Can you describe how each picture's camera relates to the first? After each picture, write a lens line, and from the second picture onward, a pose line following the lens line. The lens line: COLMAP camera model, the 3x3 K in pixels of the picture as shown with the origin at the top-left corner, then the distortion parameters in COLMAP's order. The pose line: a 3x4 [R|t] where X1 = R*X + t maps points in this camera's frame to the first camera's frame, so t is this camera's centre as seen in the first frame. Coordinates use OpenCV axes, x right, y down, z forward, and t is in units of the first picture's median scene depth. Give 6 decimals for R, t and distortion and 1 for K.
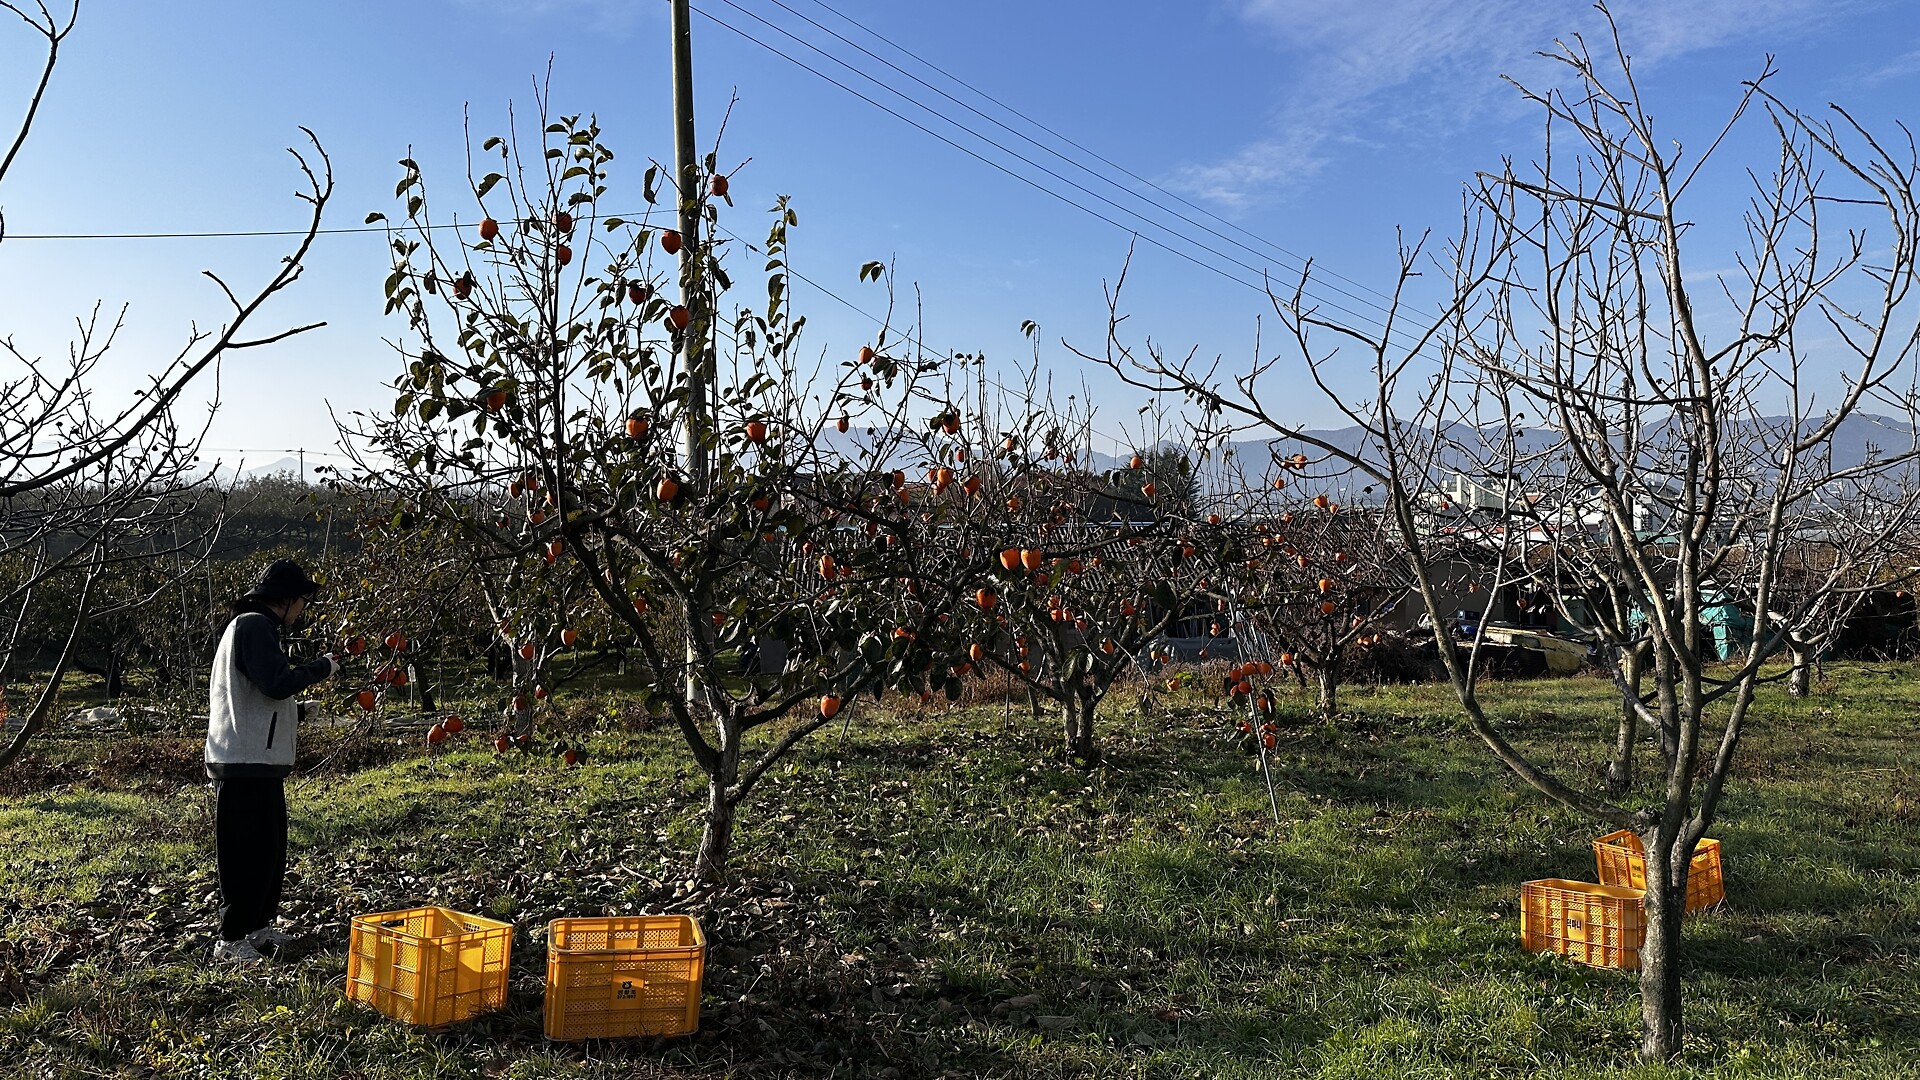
lens RADIAL K [[1335.0, 0, 964.6], [0, 1335.0, 541.4], [0, 0, 1]] dist [0.030157, -0.021991]
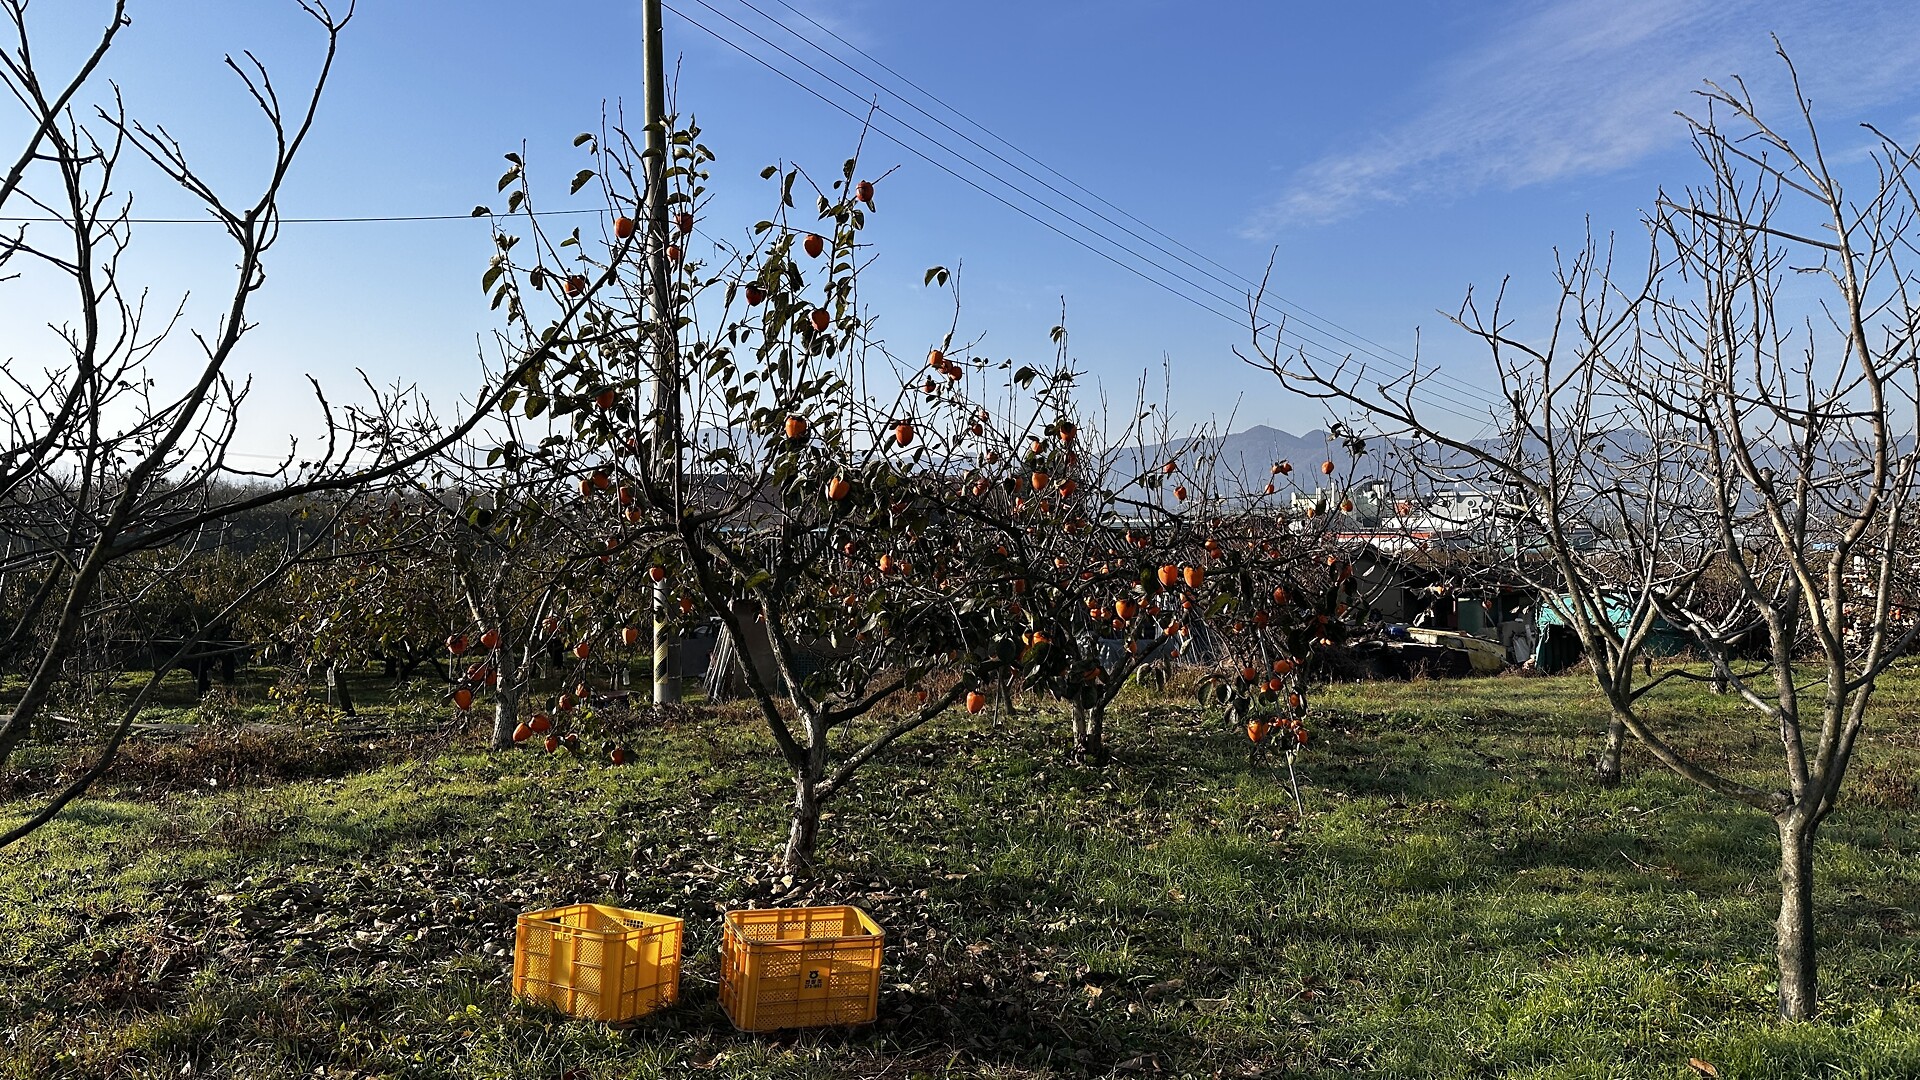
lens RADIAL K [[1335.0, 0, 962.1], [0, 1335.0, 535.2], [0, 0, 1]] dist [0.030157, -0.021991]
pose [[0.996042, 0.005642, 0.088708, -0.159126], [-0.004981, 0.999958, -0.007670, 0.003451], [-0.088747, 0.007198, 0.996028, -0.015802]]
